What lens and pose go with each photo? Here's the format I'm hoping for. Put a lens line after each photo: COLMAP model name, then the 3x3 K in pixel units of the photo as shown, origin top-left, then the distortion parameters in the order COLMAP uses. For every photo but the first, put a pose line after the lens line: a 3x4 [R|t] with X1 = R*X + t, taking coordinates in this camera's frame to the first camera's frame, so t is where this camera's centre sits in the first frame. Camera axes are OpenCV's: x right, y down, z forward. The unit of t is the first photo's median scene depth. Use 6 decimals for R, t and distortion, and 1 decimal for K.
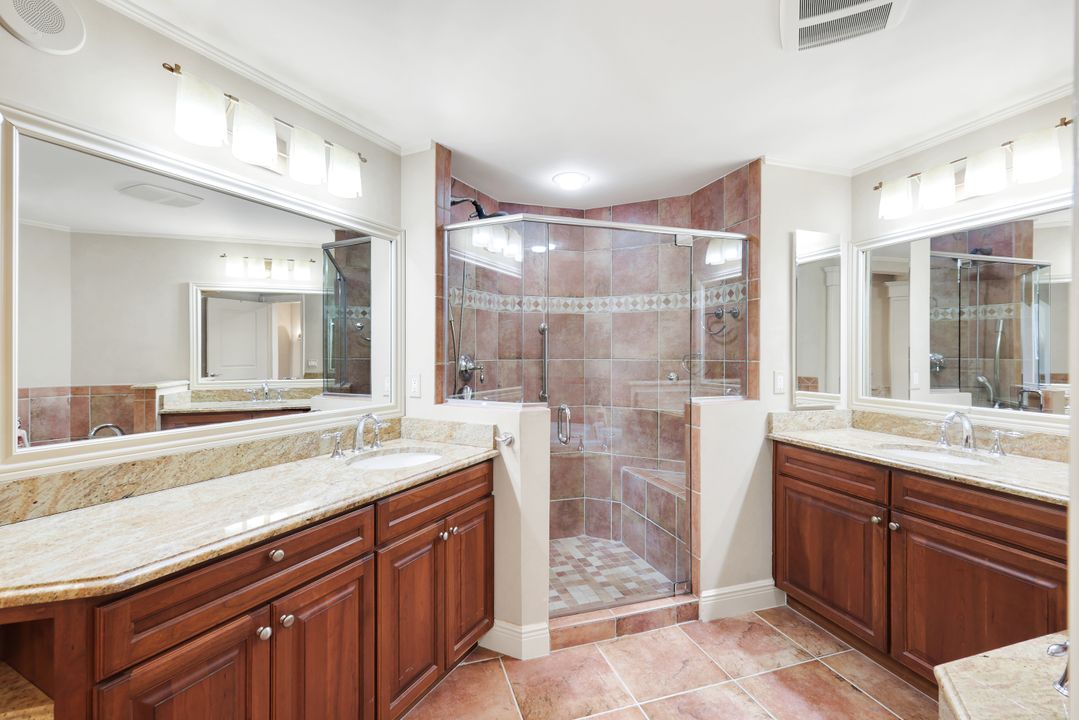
lens RADIAL K [[472.6, 0, 543.0], [0, 472.6, 355.4], [0, 0, 1]] dist [0.003053, -0.000267]
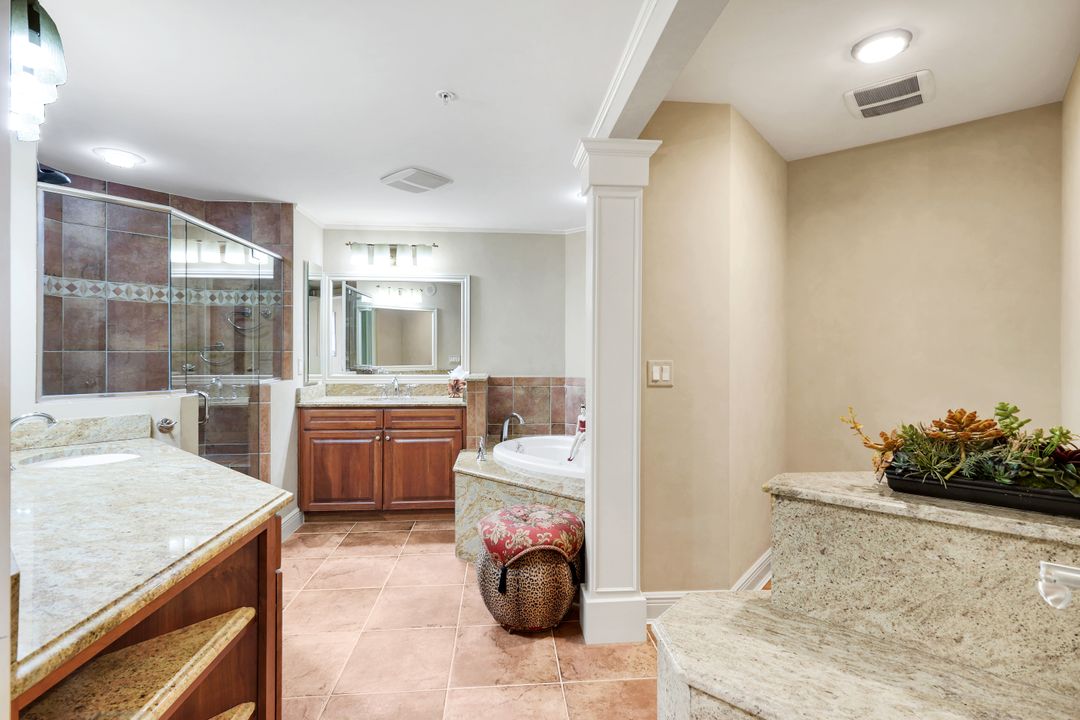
lens RADIAL K [[473.0, 0, 537.9], [0, 473.0, 354.2], [0, 0, 1]] dist [0.003053, -0.000267]
pose [[0.239578, -0.004637, 0.970866, -0.654029], [0.002511, 0.999988, 0.004156, 0.015291], [-0.970874, 0.001442, 0.239586, -0.020936]]
